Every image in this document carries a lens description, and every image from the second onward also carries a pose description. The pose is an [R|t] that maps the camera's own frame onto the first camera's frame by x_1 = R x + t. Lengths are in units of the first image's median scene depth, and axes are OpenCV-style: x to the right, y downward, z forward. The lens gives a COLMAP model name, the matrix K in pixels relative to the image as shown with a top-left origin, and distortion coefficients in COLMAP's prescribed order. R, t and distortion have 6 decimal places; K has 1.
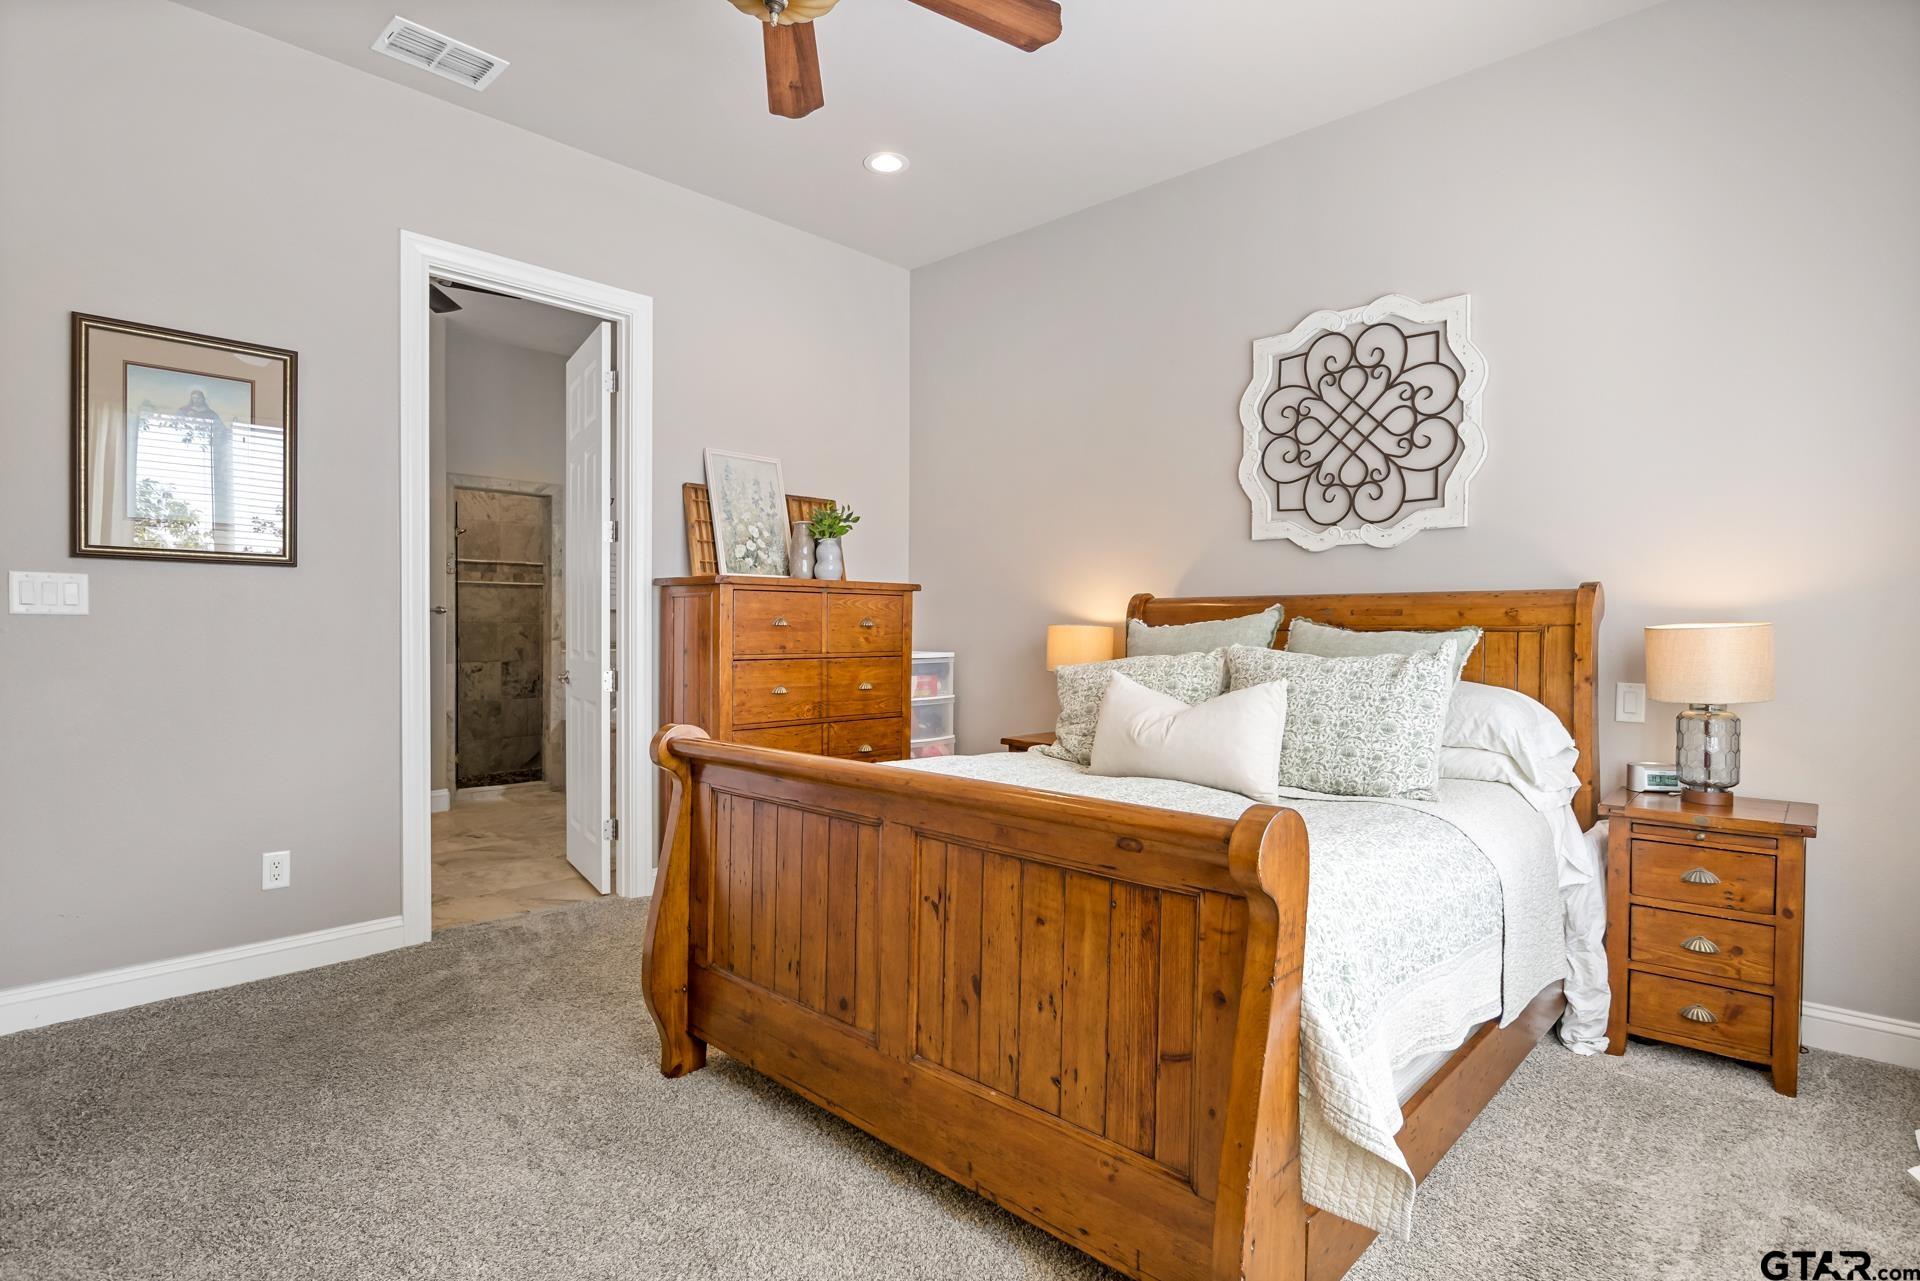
lens RADIAL K [[975.6, 0, 957.3], [0, 975.6, 638.3], [0, 0, 1]] dist [-0.010407, -0.000014]
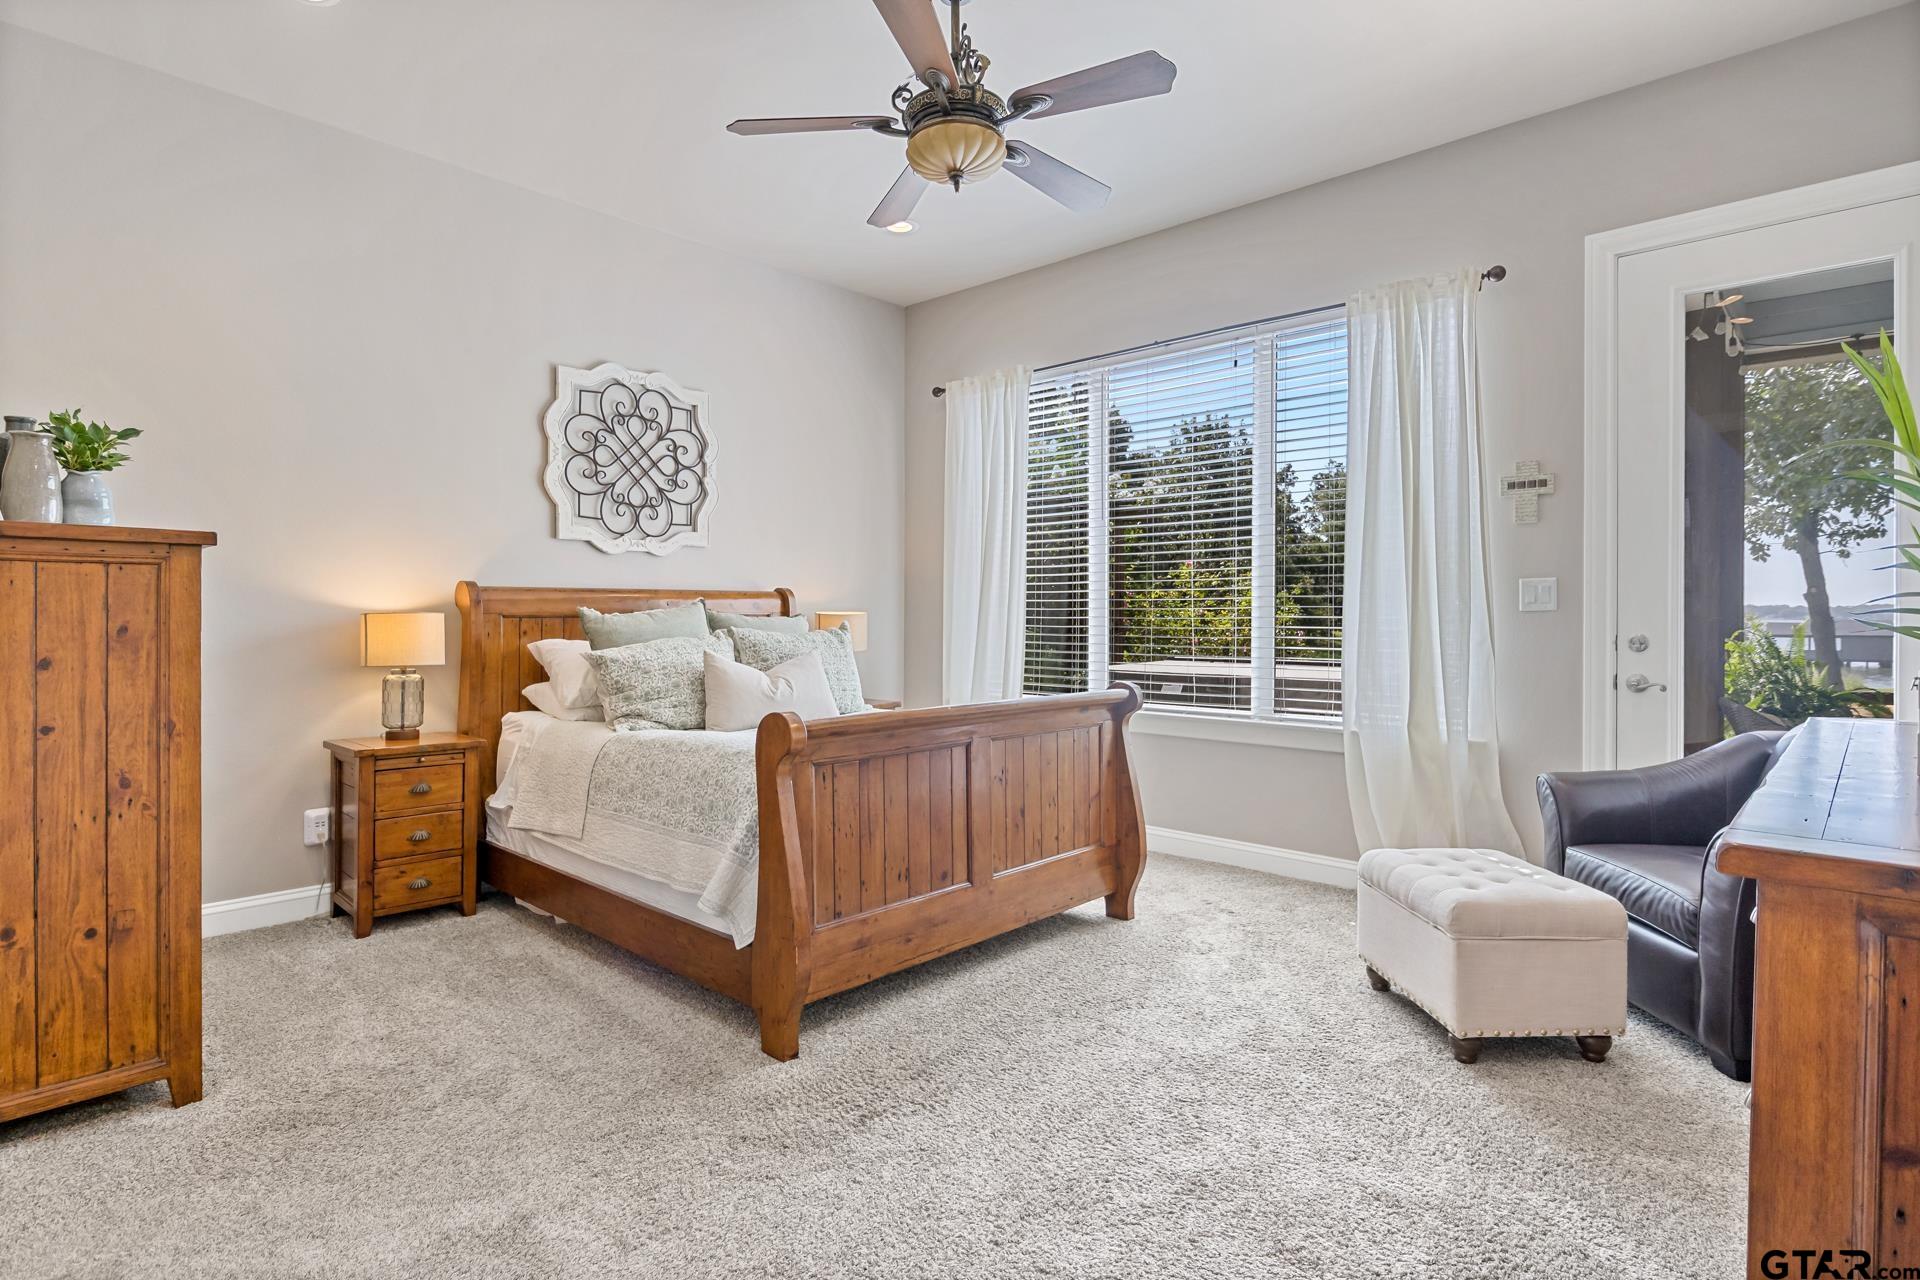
lens RADIAL K [[975.6, 0, 958.1], [0, 975.6, 626.9], [0, 0, 1]] dist [-0.010407, -0.000014]
pose [[-0.005548, -0.015027, 0.999872, -0.926364], [0.012229, 0.999811, 0.015094, -0.008765], [-0.999910, 0.012311, -0.005363, 0.584500]]
